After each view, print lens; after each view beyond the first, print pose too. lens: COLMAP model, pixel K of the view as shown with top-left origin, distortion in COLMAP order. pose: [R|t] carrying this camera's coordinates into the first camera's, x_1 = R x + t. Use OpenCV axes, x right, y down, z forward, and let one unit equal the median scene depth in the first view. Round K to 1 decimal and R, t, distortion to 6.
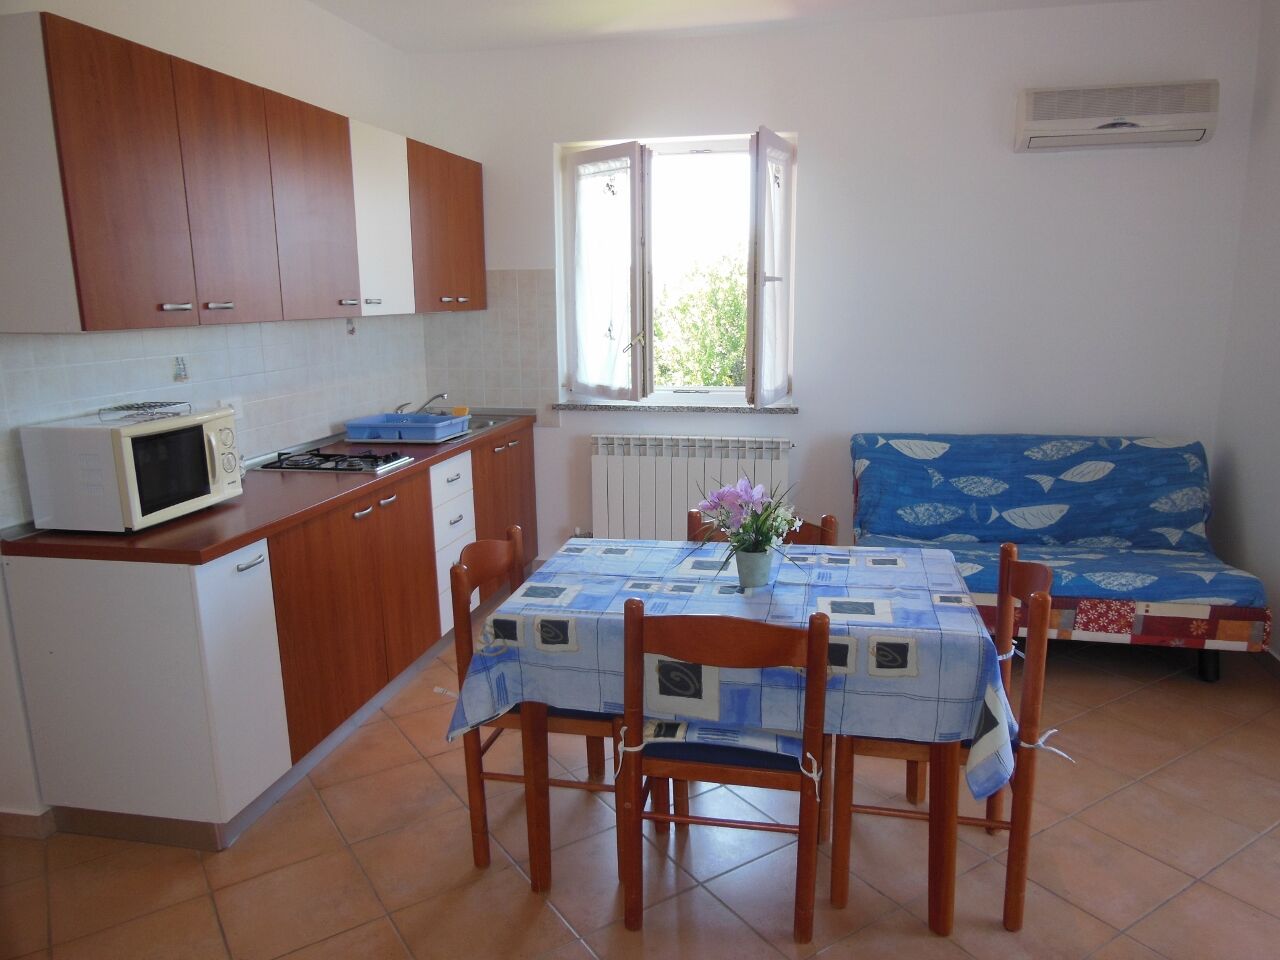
lens RADIAL K [[895.0, 0, 643.9], [0, 895.0, 479.2], [0, 0, 1]] dist [-0.050218, 0.030463]
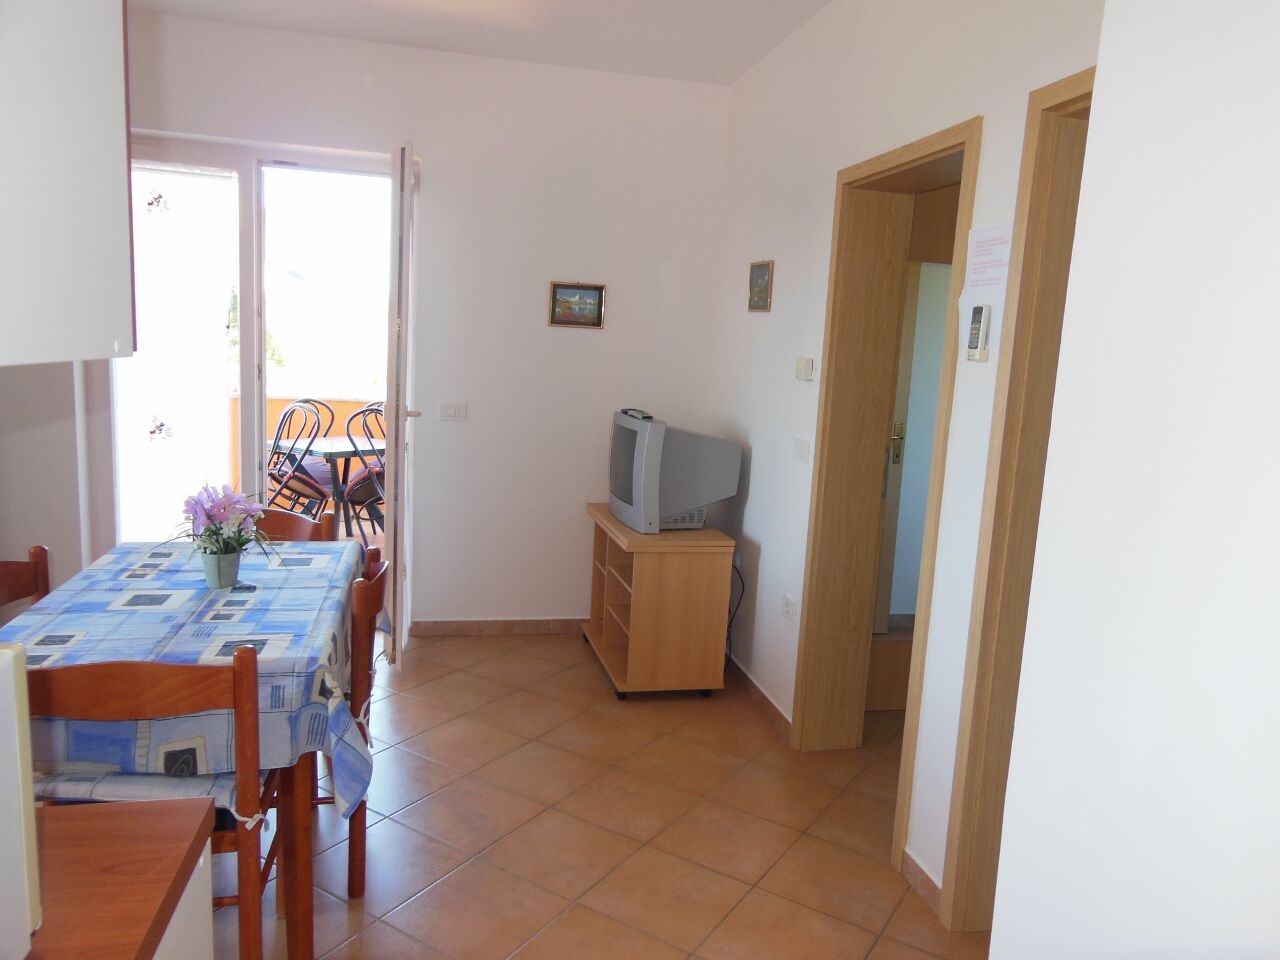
lens RADIAL K [[895.0, 0, 641.3], [0, 895.0, 481.8], [0, 0, 1]] dist [-0.050218, 0.030463]
pose [[-0.385376, -0.147508, 0.910893, -0.525106], [0.146605, 0.964815, 0.218265, -0.079971], [-0.911039, 0.217656, -0.350191, 0.488227]]
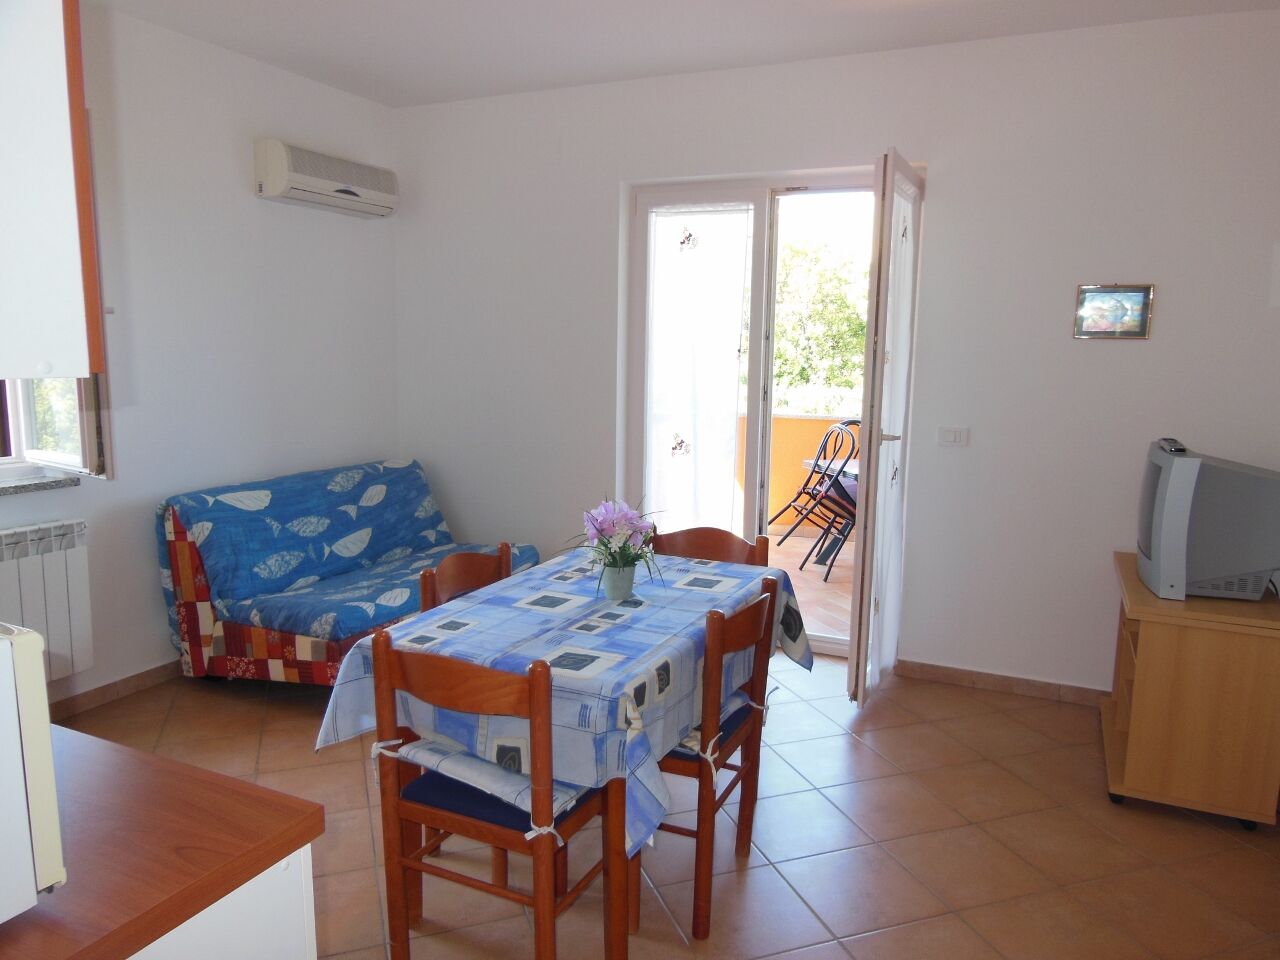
lens RADIAL K [[895.0, 0, 632.7], [0, 895.0, 473.6], [0, 0, 1]] dist [-0.050218, 0.030463]
pose [[0.276247, -0.120634, 0.953486, -0.475873], [0.185044, 0.980205, 0.070403, -0.053902], [-0.943105, 0.156988, 0.293101, 0.354317]]
